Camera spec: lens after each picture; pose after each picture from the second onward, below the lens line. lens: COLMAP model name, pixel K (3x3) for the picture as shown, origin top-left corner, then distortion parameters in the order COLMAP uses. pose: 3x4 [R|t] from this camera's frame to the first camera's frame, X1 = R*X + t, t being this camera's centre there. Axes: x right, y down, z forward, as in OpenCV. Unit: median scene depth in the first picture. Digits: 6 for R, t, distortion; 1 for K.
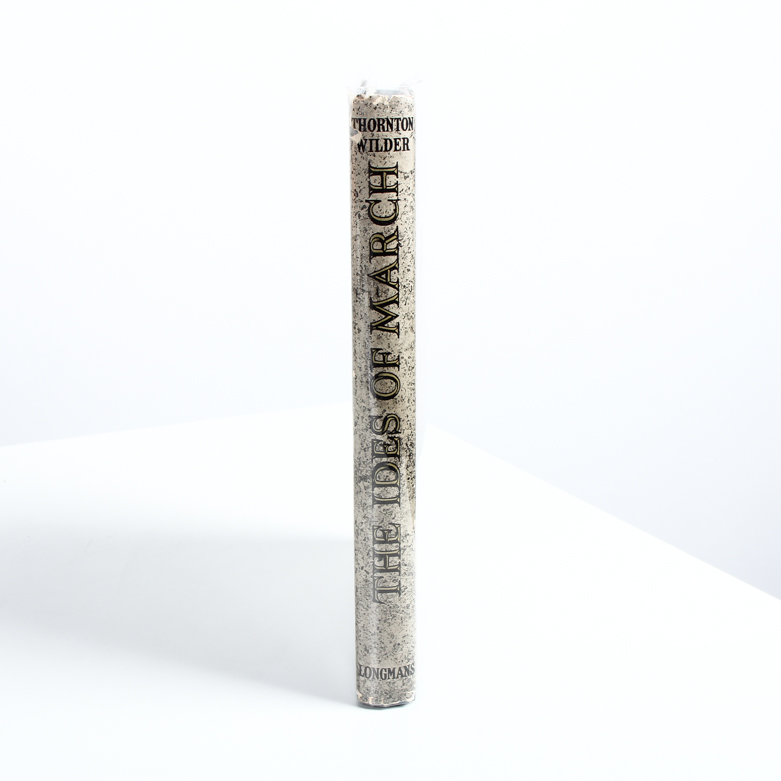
lens RADIAL K [[1345.5, 0, 390.4], [0, 1345.5, 388.3], [0, 0, 1]] dist [-0.092894, 0.000000]
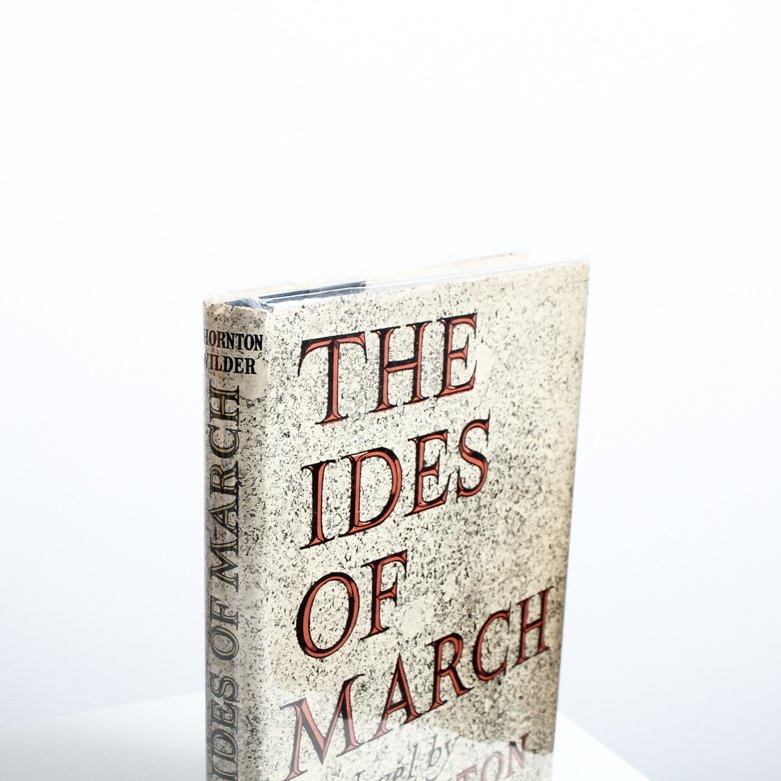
lens RADIAL K [[1345.5, 0, 389.7], [0, 1345.5, 391.5], [0, 0, 1]] dist [-0.092894, 0.000000]
pose [[0.791195, 0.165418, -0.588768, 0.554230], [-0.193302, 0.981011, 0.015860, -0.192477], [0.580212, 0.101261, 0.808147, 0.379541]]
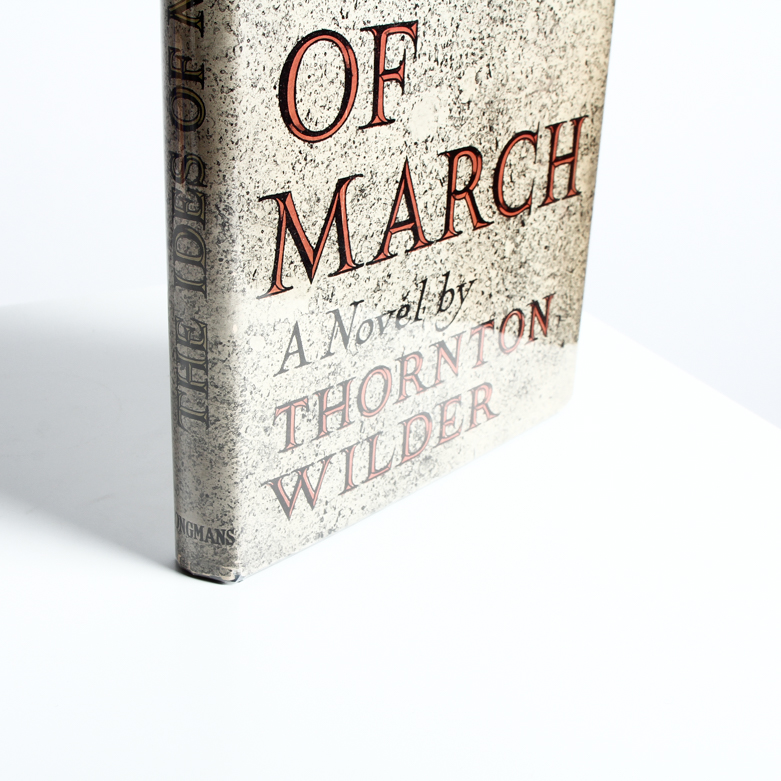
lens RADIAL K [[1345.5, 0, 391.4], [0, 1345.5, 392.2], [0, 0, 1]] dist [-0.092894, 0.000000]
pose [[0.796757, 0.281953, -0.534491, 0.473753], [-0.201876, 0.957855, 0.204352, -0.023577], [0.569583, -0.054918, 0.820097, 0.526194]]
